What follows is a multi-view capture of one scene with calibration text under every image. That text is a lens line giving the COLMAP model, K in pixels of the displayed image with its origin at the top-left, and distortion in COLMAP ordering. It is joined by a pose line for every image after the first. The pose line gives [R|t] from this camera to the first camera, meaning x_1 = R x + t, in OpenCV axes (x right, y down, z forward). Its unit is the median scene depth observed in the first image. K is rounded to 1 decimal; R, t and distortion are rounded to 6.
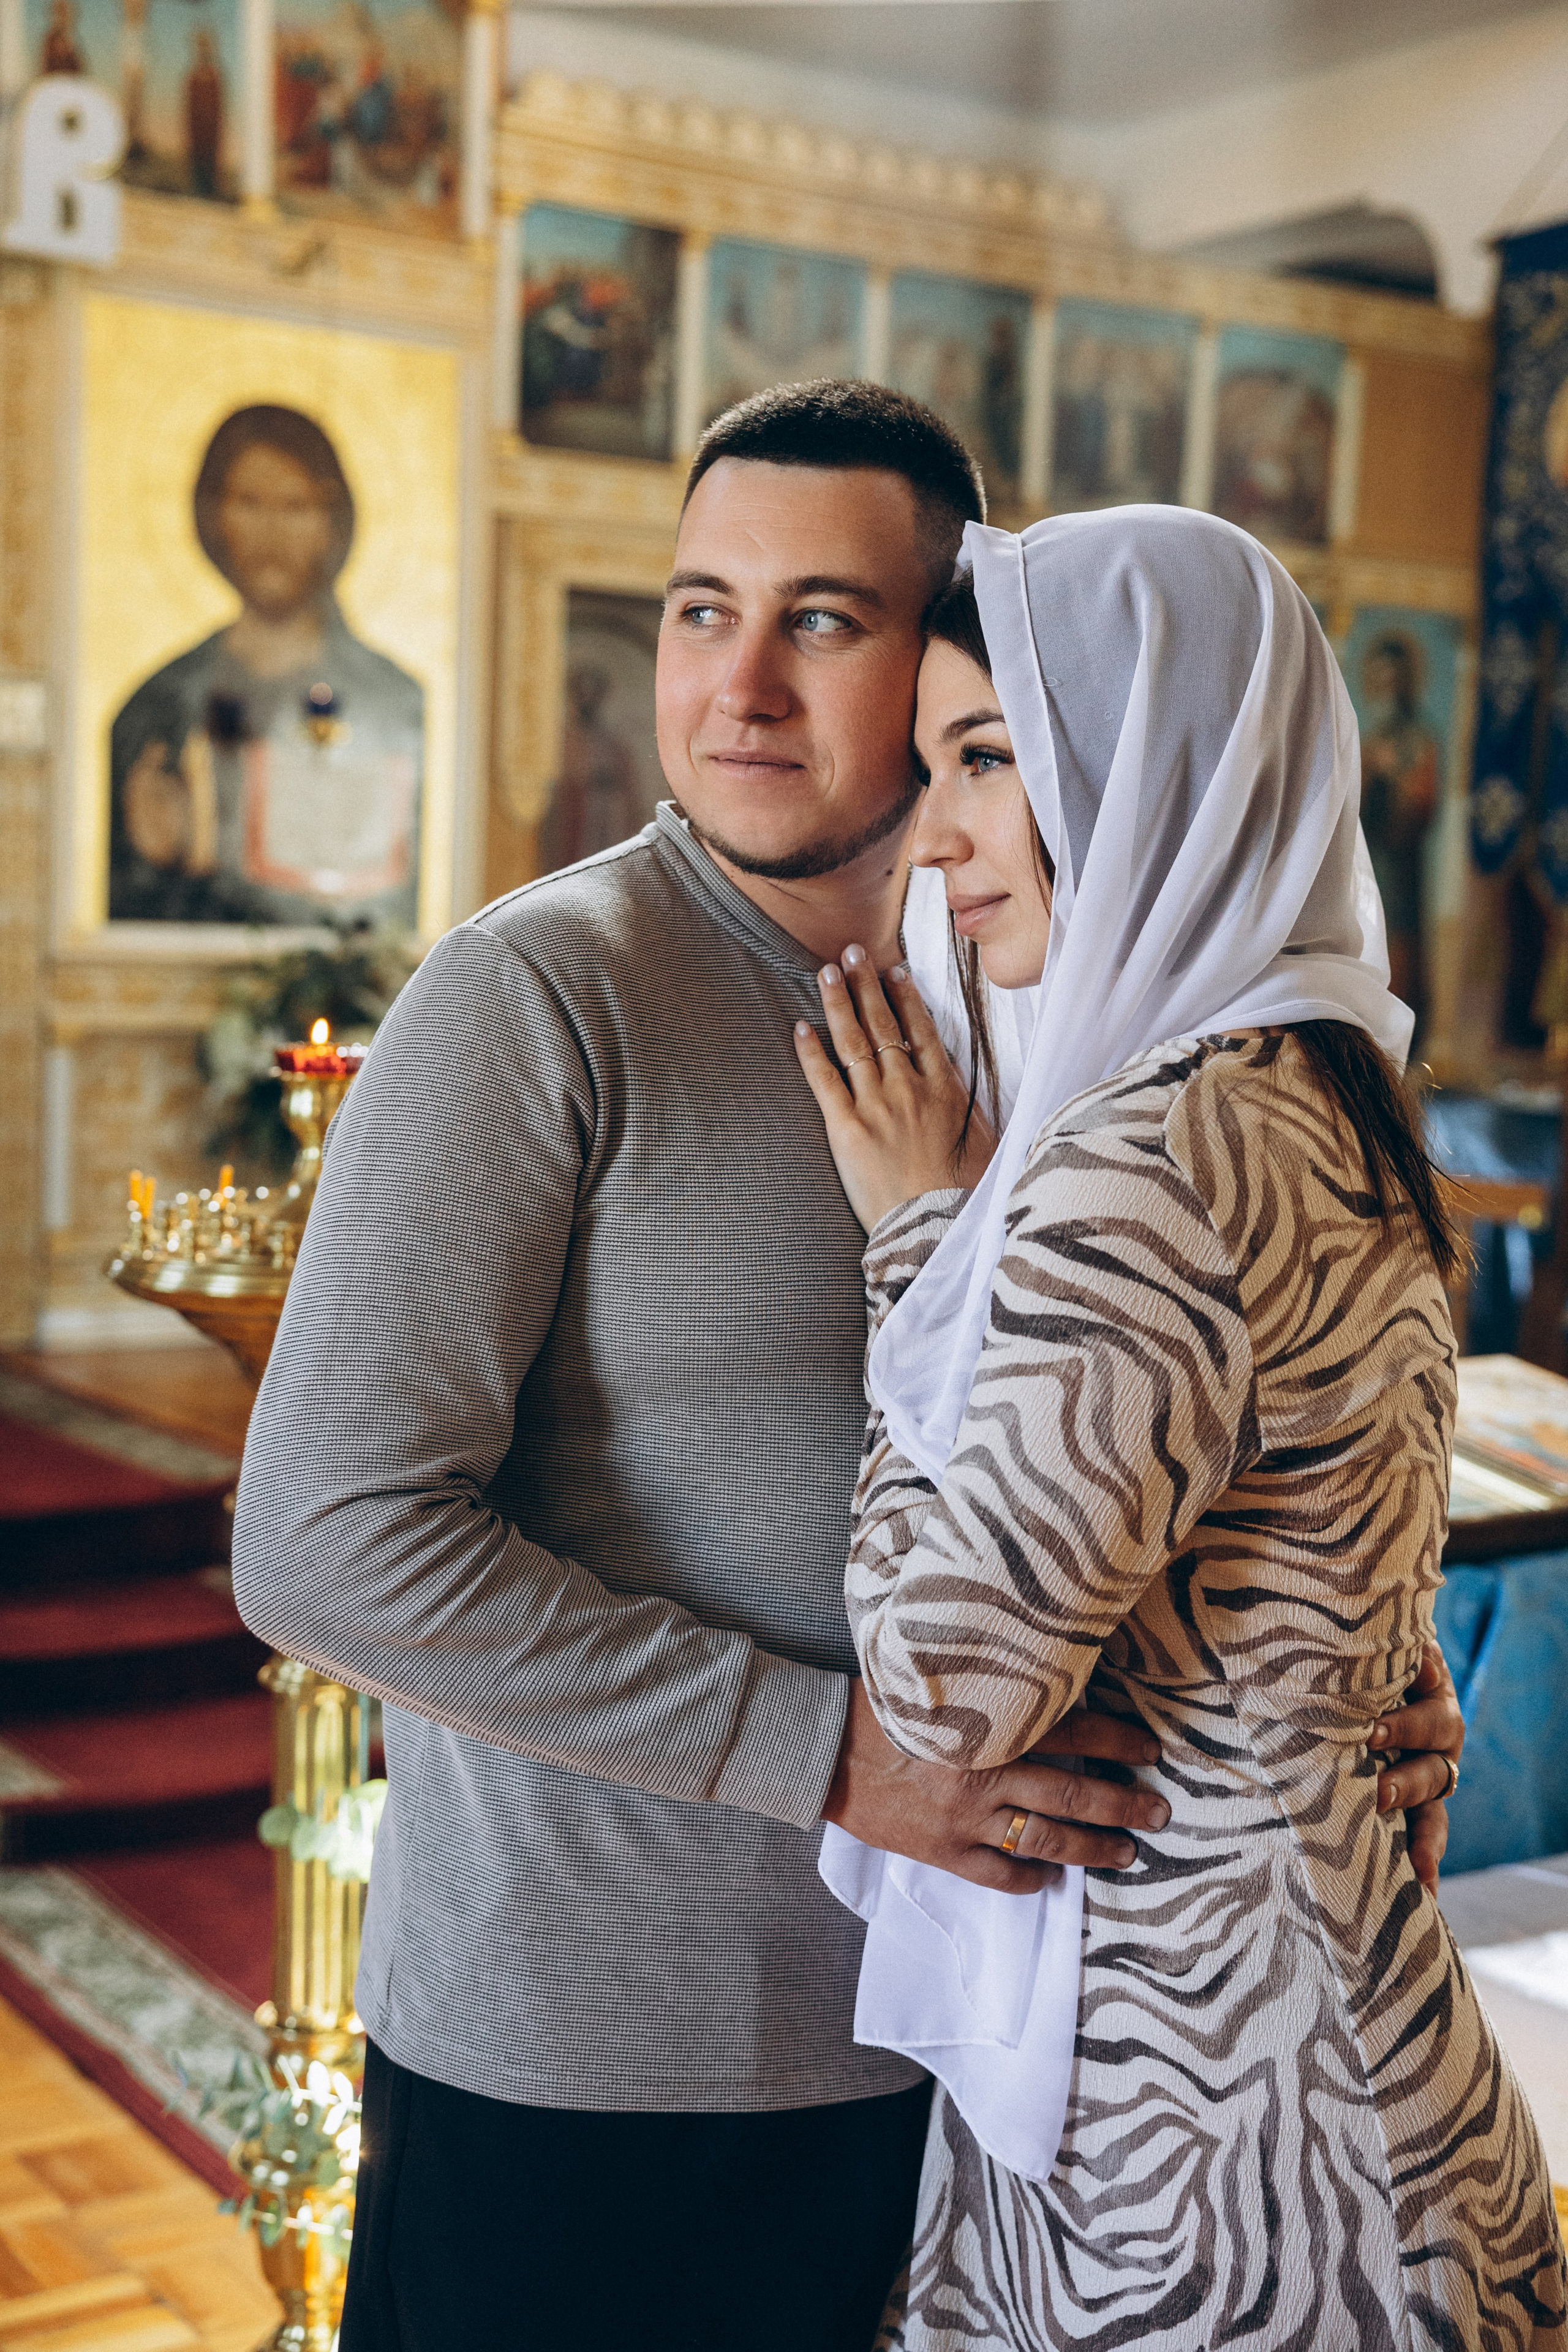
lens RADIAL K [[3161.6, 0, 756.7], [0, 3161.6, 1167.0], [0, 0, 1]] dist [0.190574, 0.000000]
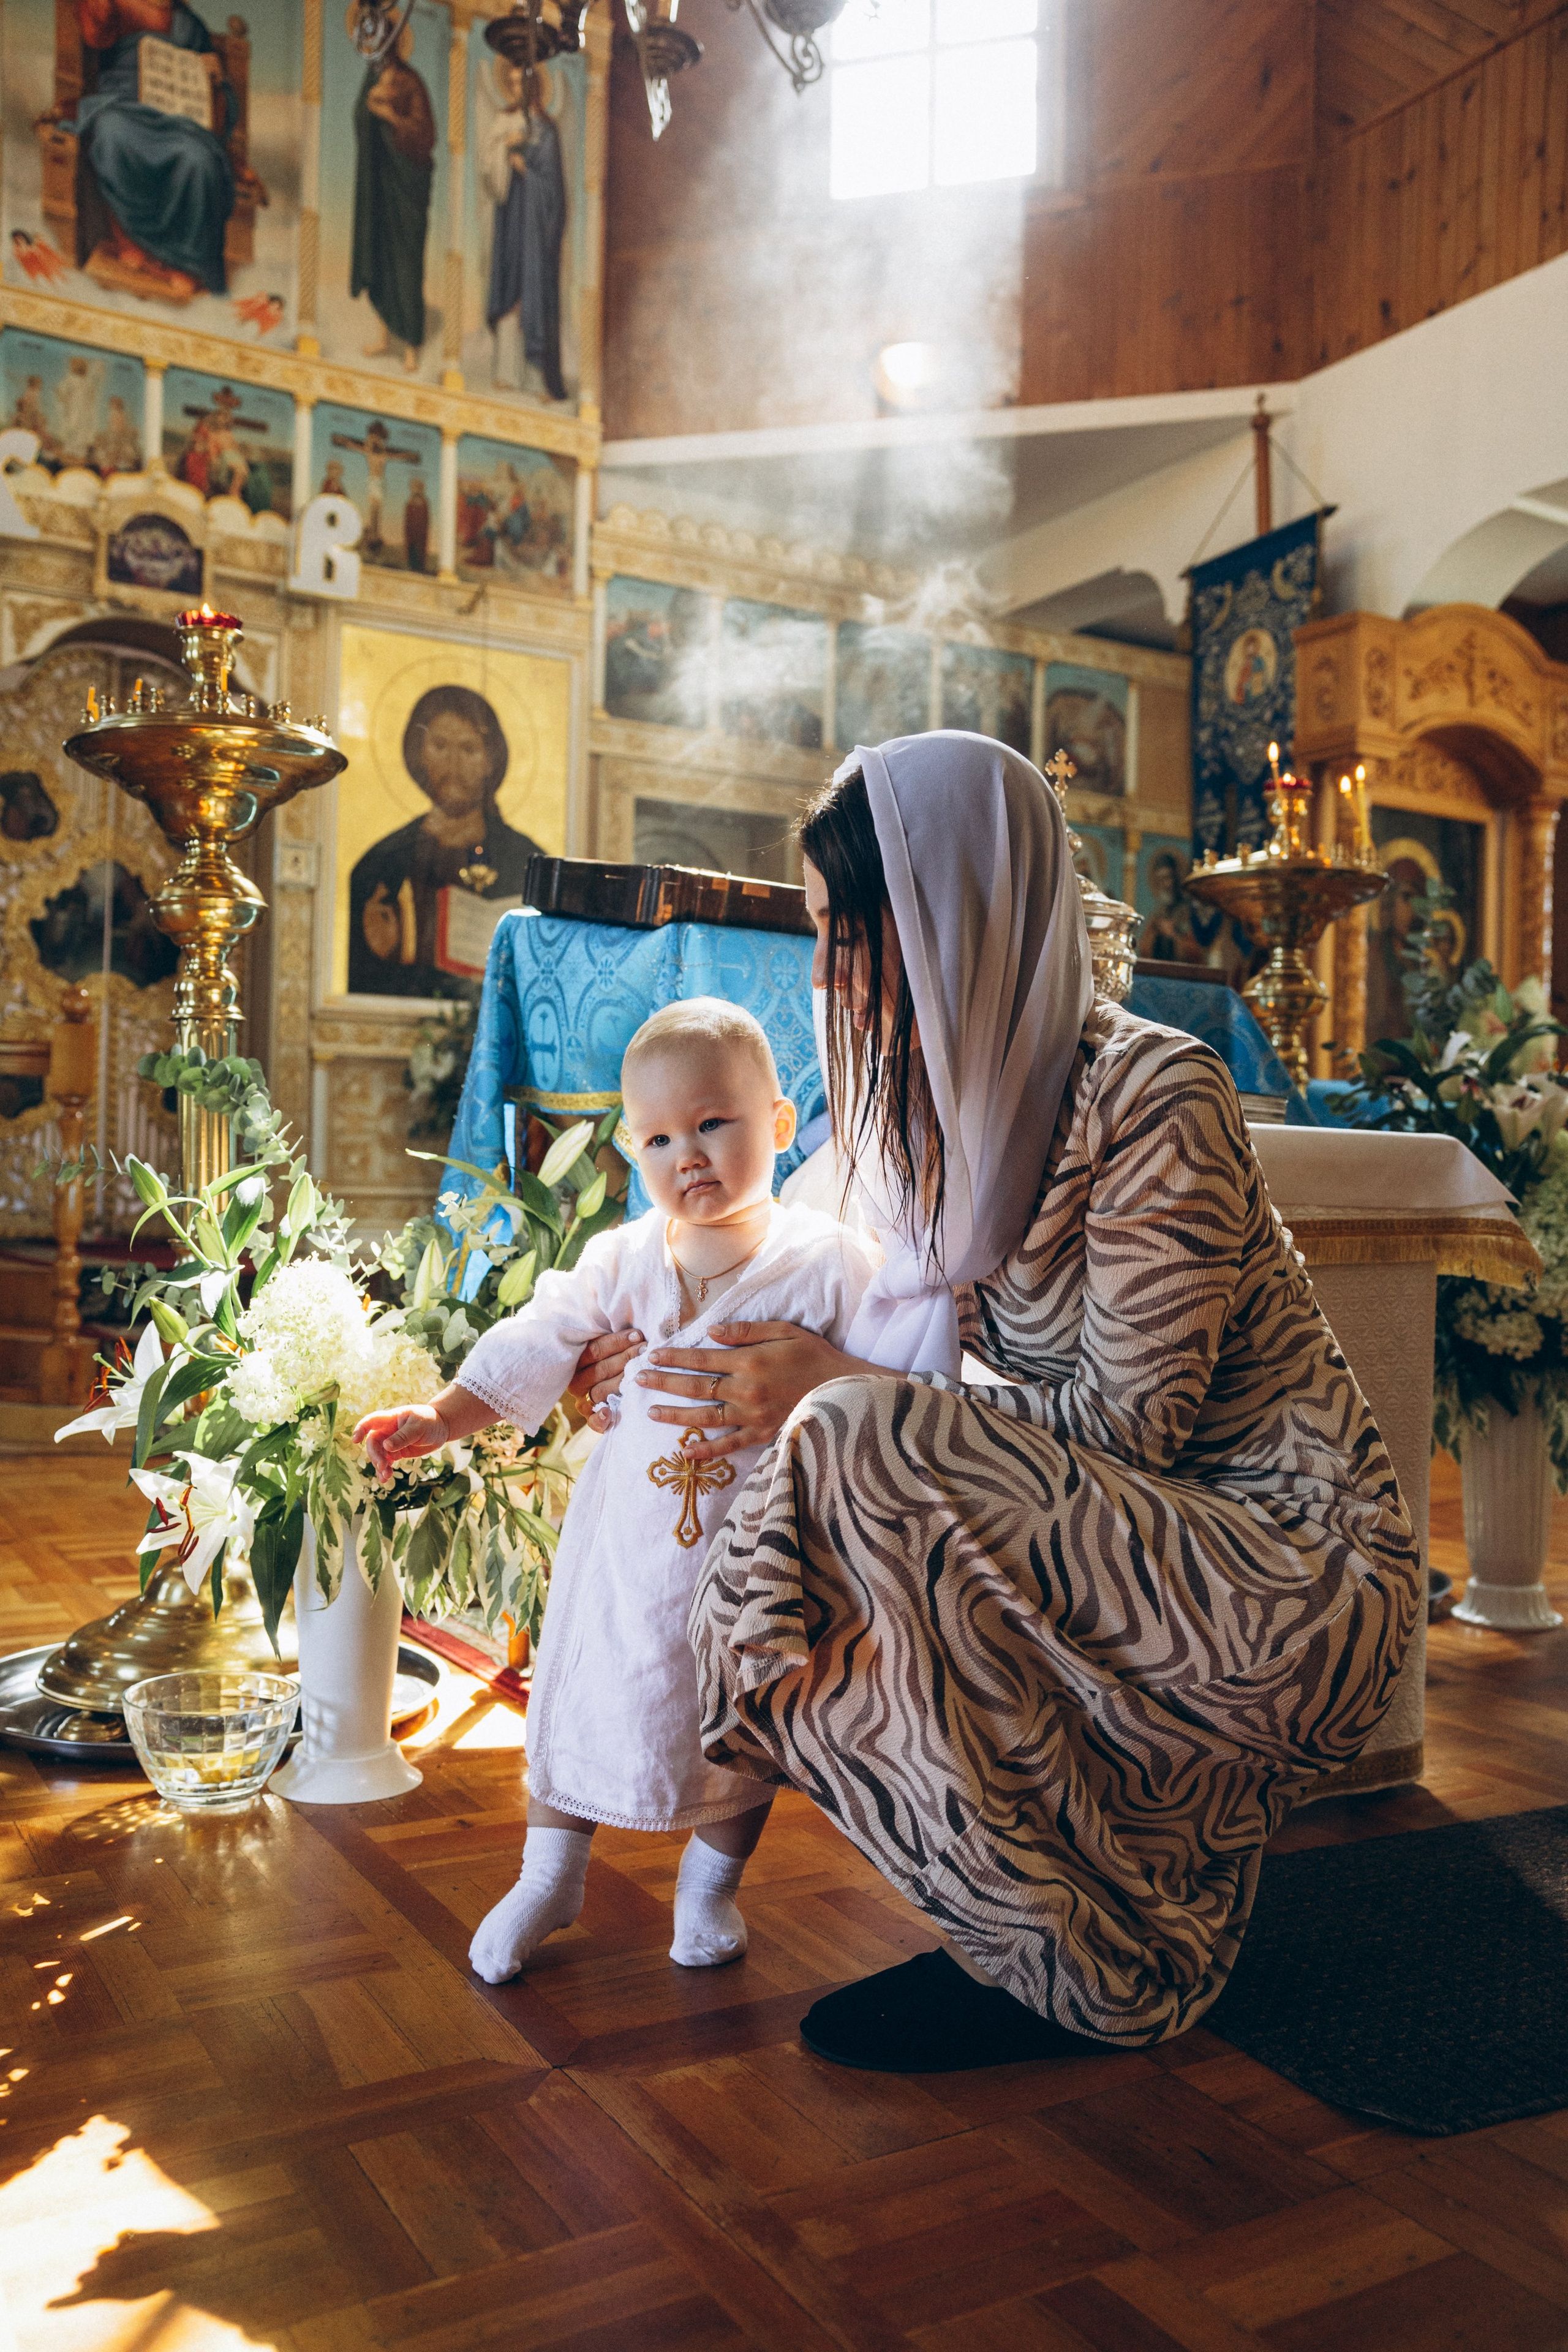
lens RADIAL K [[1960.7, 0, 769.8], [0, 1960.7, 1172.6], [0, 0, 1]] dist [-0.016302, 0.064018]
pose [[0.997819, -0.019278, -0.063125, 0.072072], [0.012280, 0.993920, -0.109421, 0.126438], [0.064850, 0.108407, 0.991989, 0.027504]]
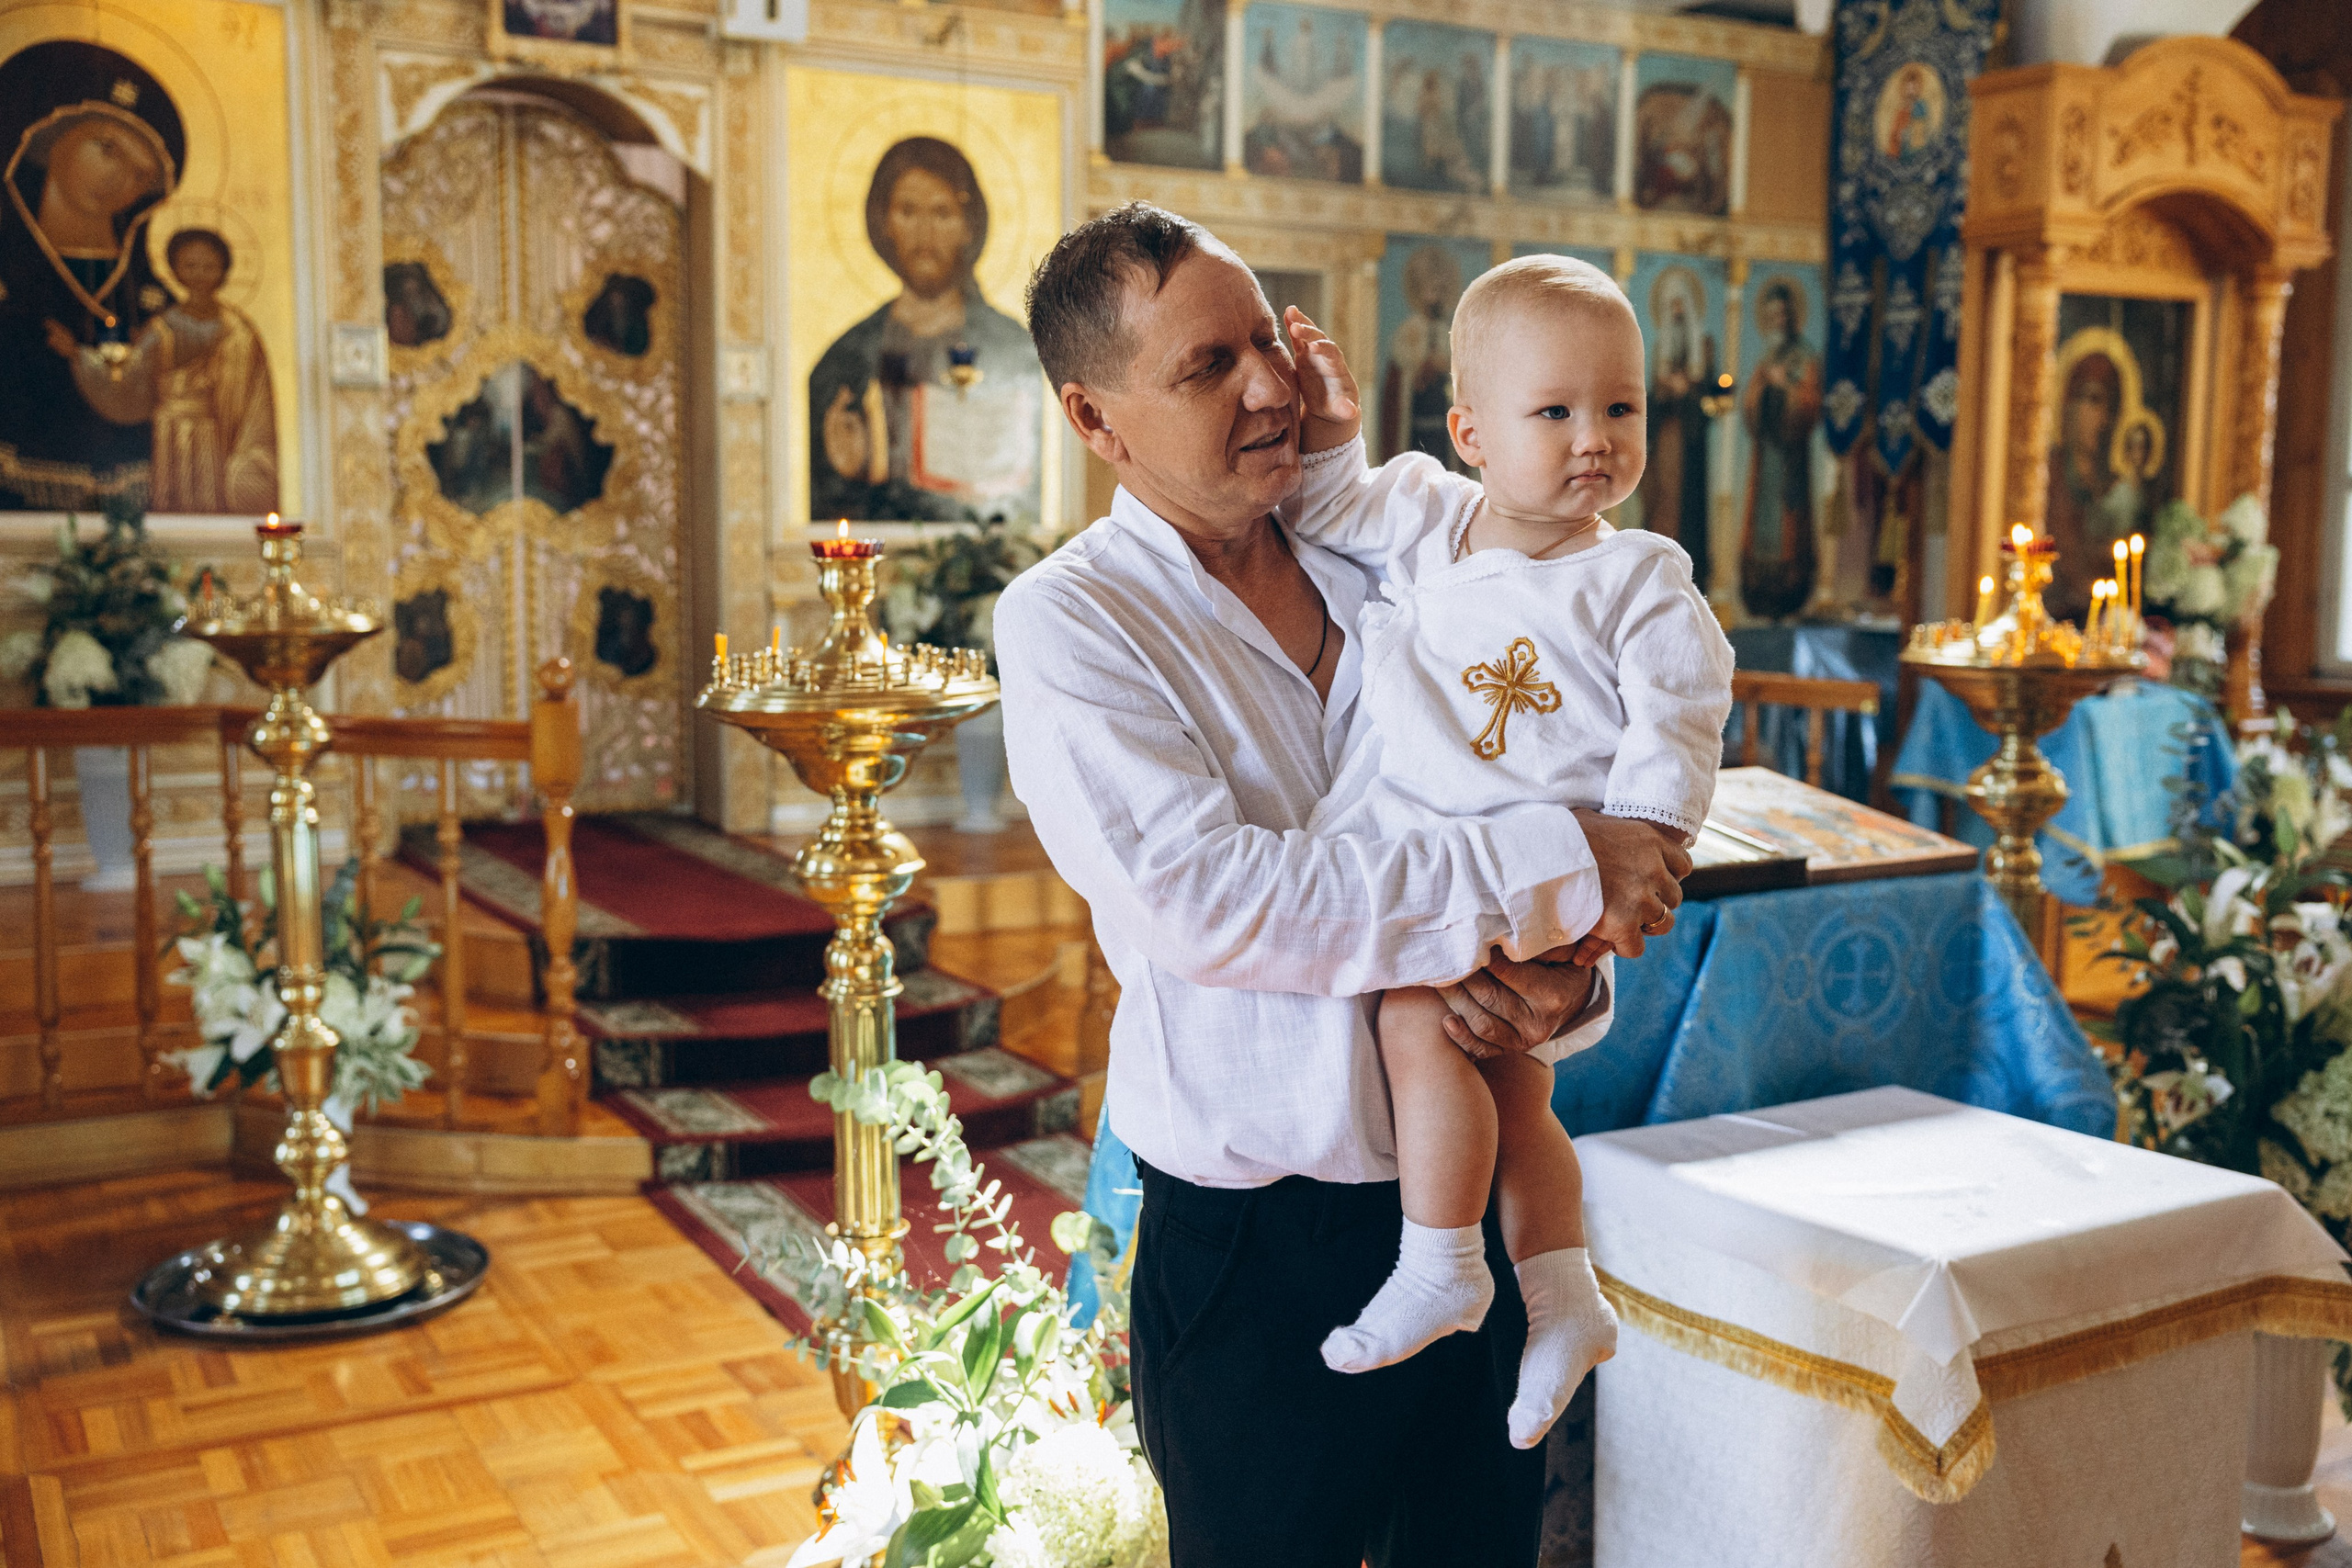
lens RADIAL K [[2388.9, 0, 1184.6], [0, 2388.9, 774.3], [0, 0, 1]] dist [0.060913, 0.000000]
pose [[0.996725, -0.022639, -0.077636, 0.032821], [0.023995, 0.999575, 0.016573, 0.018449], [0.077228, -0.018382, 0.996844, -0.013998]]
